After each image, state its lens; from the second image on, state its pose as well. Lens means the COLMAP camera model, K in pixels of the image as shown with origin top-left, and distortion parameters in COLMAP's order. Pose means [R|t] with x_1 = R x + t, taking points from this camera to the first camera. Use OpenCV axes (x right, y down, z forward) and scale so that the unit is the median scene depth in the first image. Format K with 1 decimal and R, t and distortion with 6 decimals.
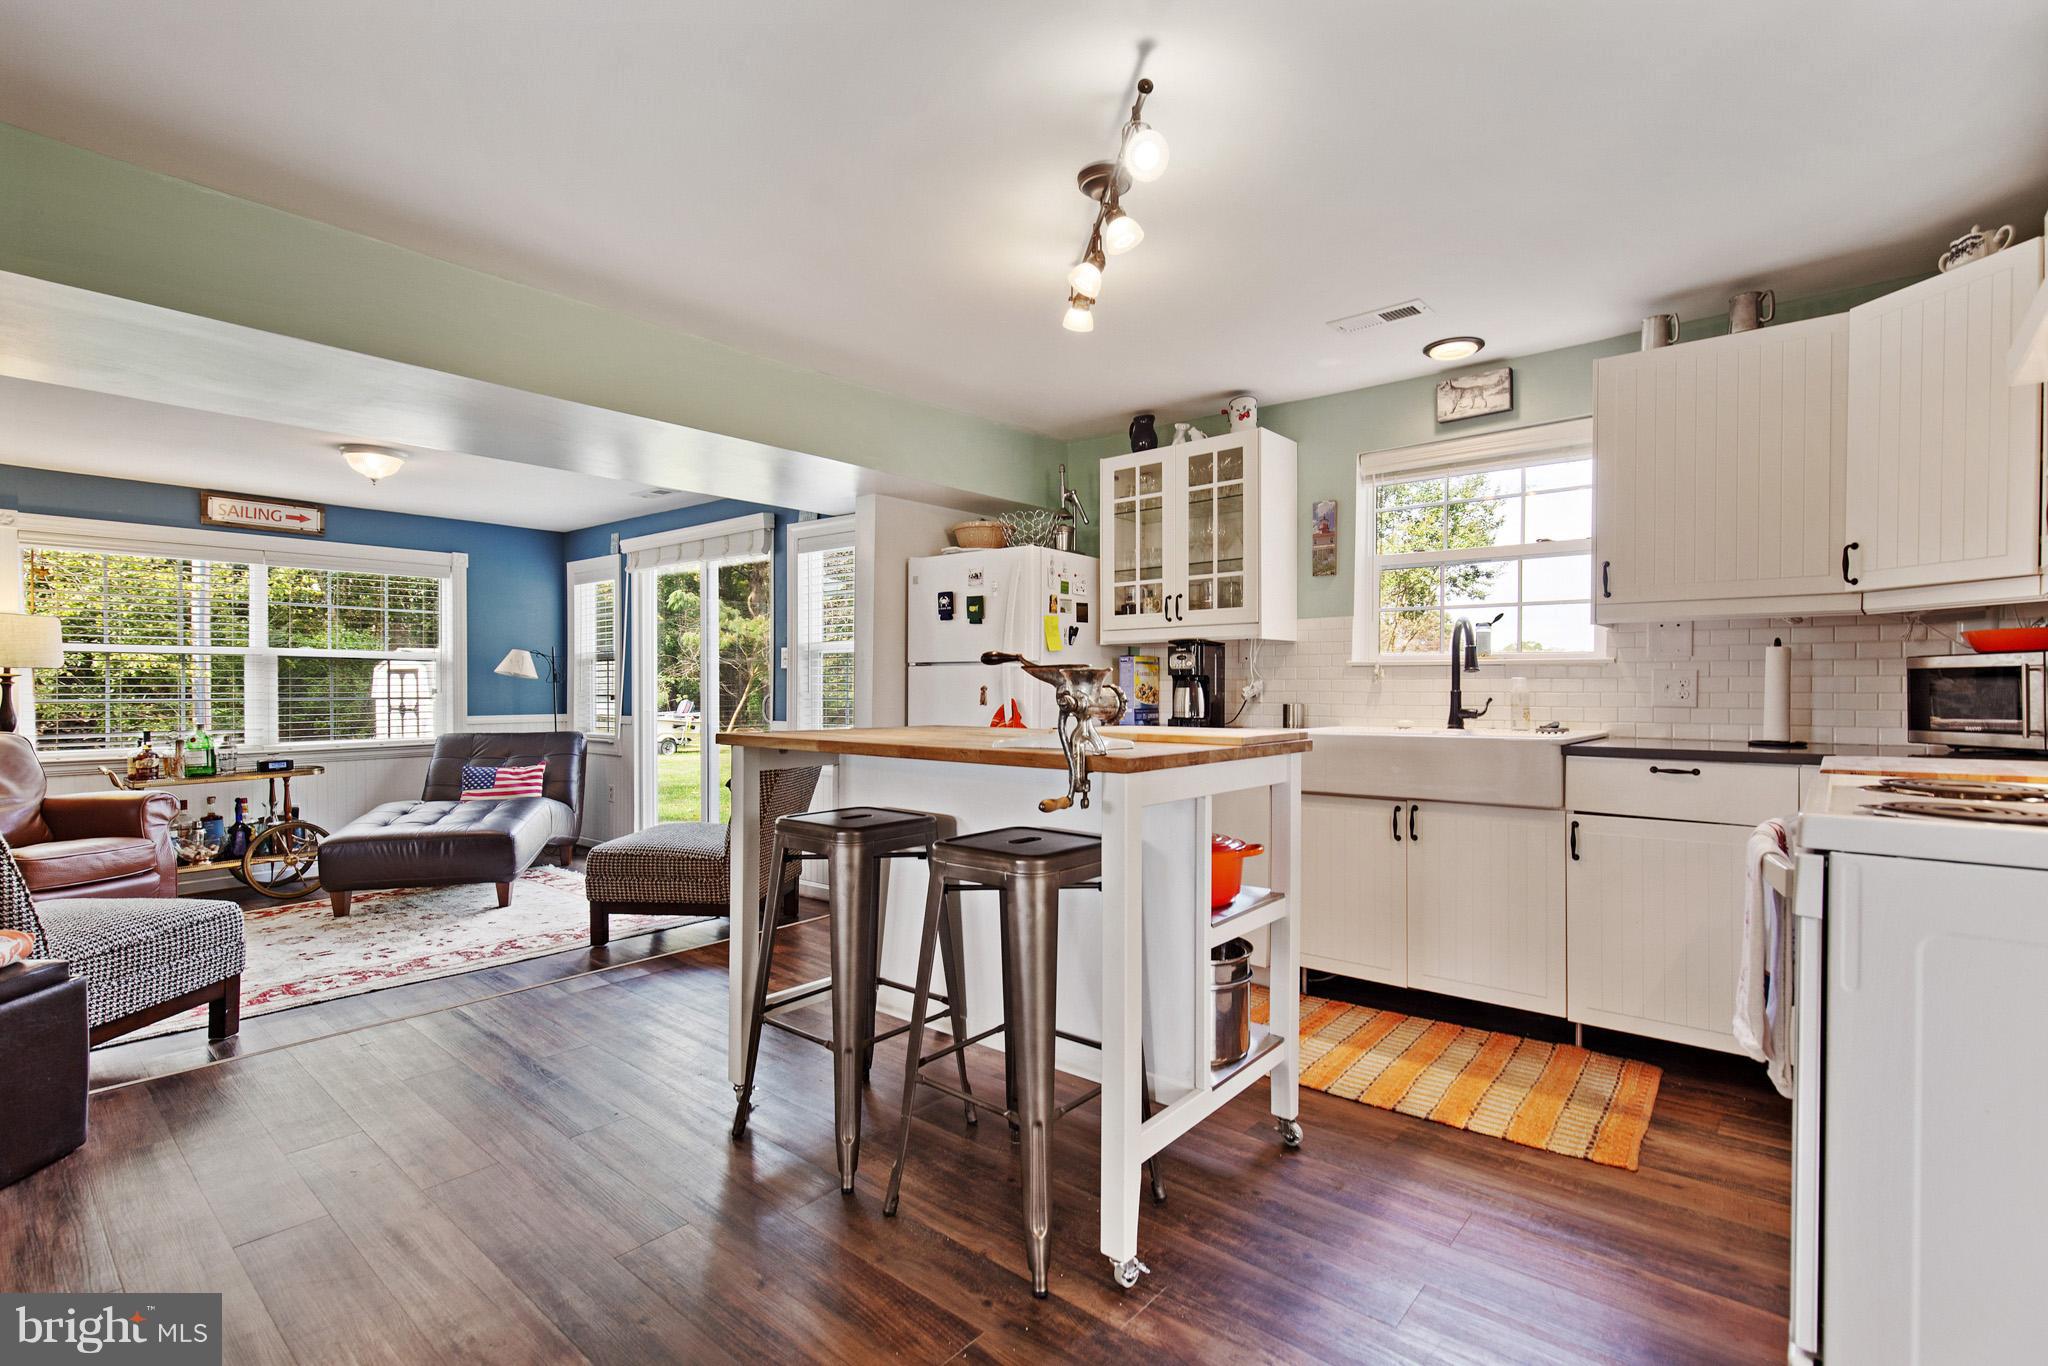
lens RADIAL K [[934.7, 0, 1015.3], [0, 934.7, 700.6], [0, 0, 1]] dist [0.010670, -0.000956]
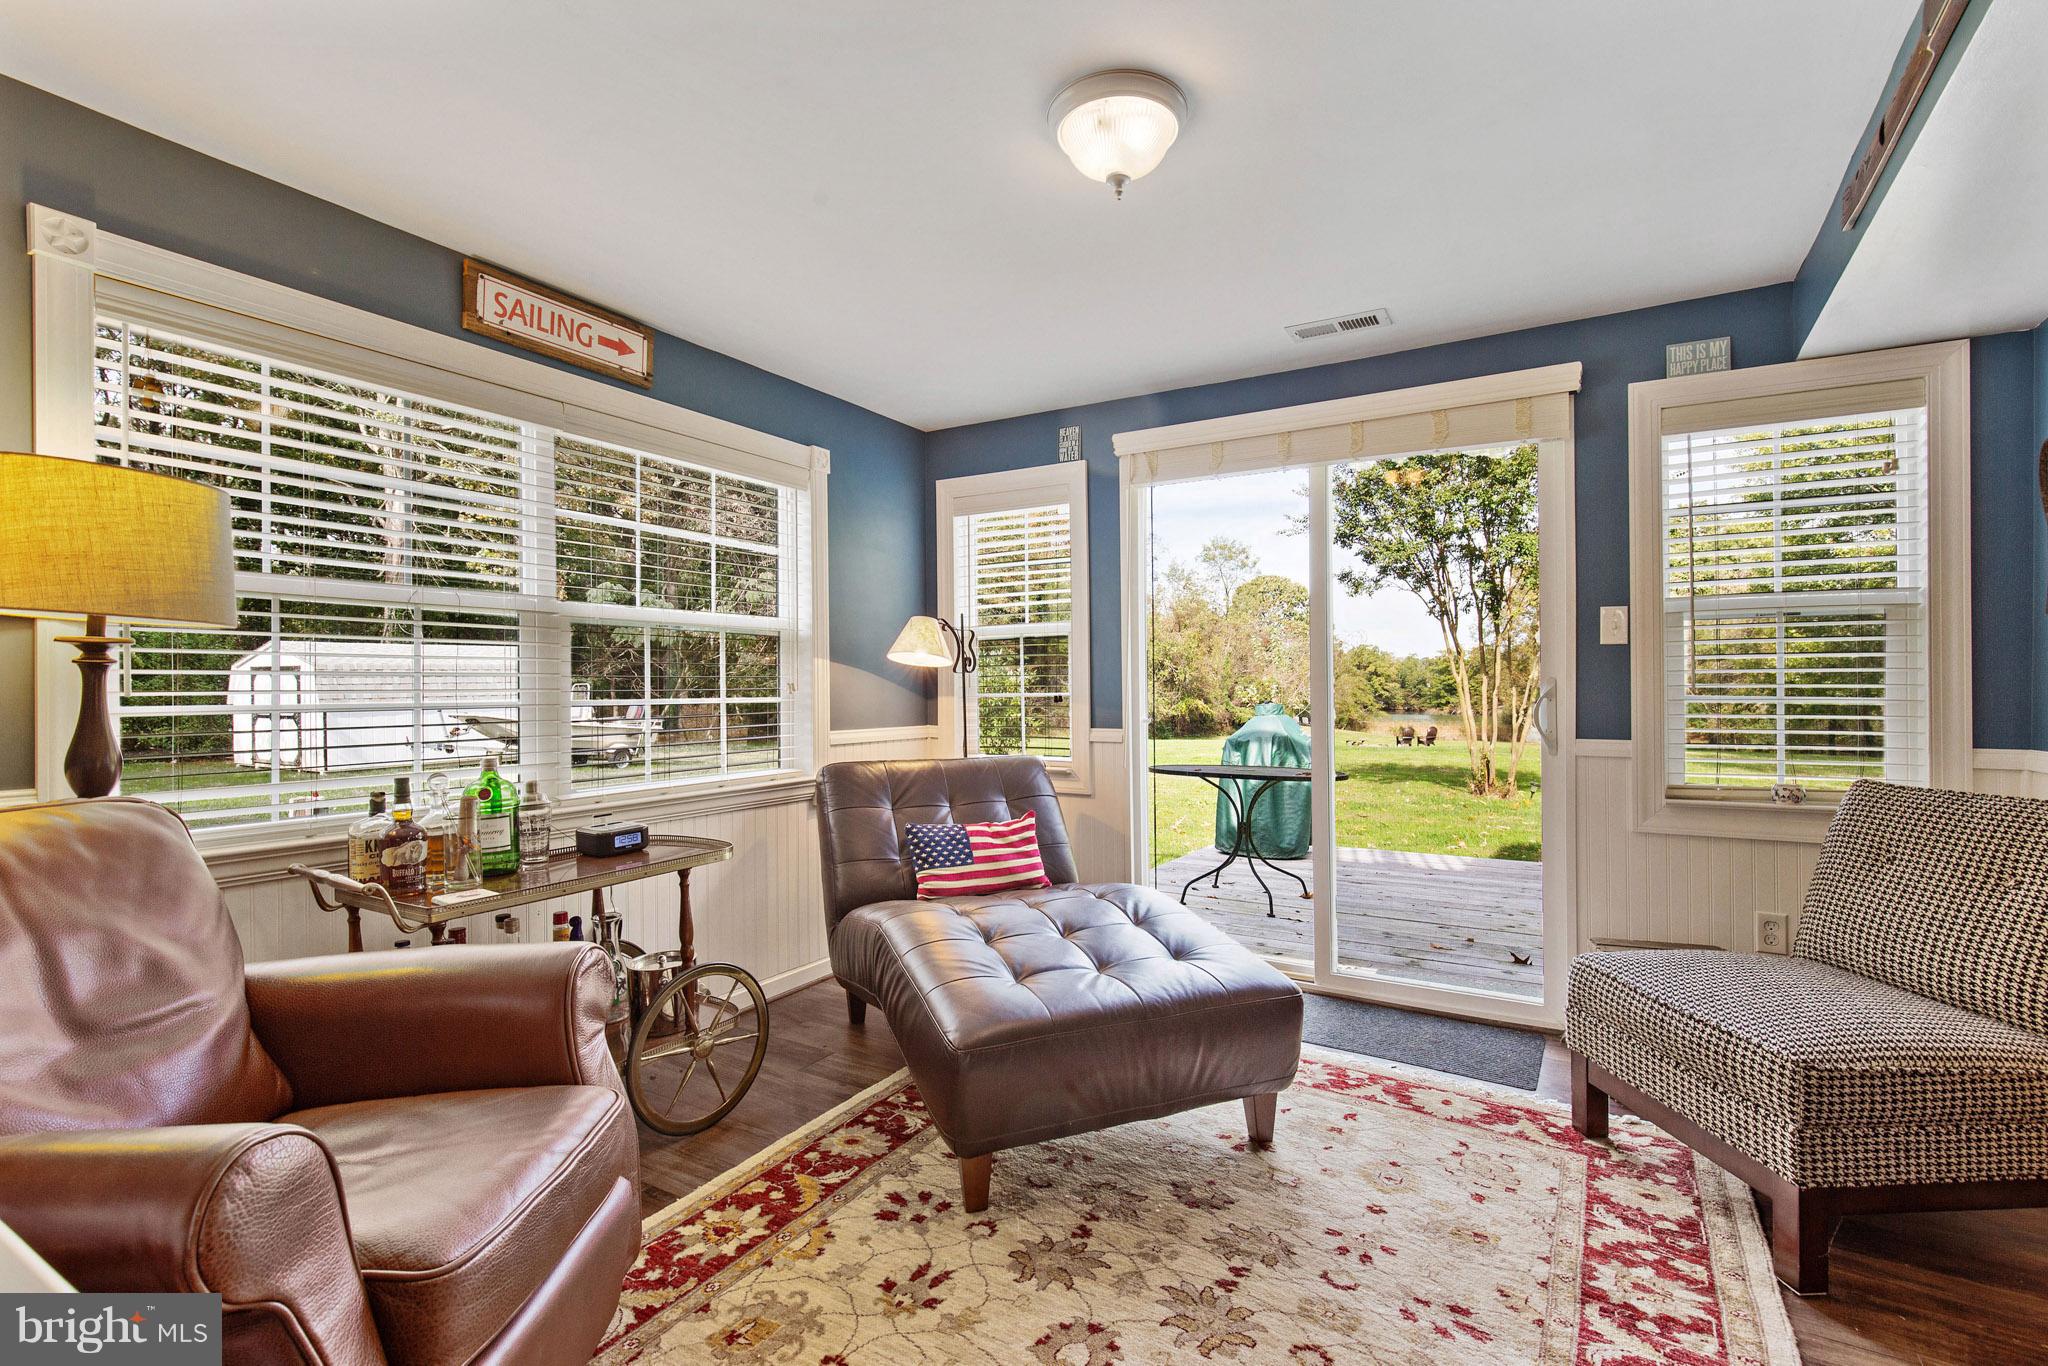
lens RADIAL K [[934.7, 0, 1044.8], [0, 934.7, 675.8], [0, 0, 1]] dist [0.010670, -0.000956]
pose [[0.984850, 0.002333, 0.173395, -0.635937], [0.002550, 0.999606, -0.027935, -0.000830], [-0.173392, 0.027954, 0.984456, 0.476235]]
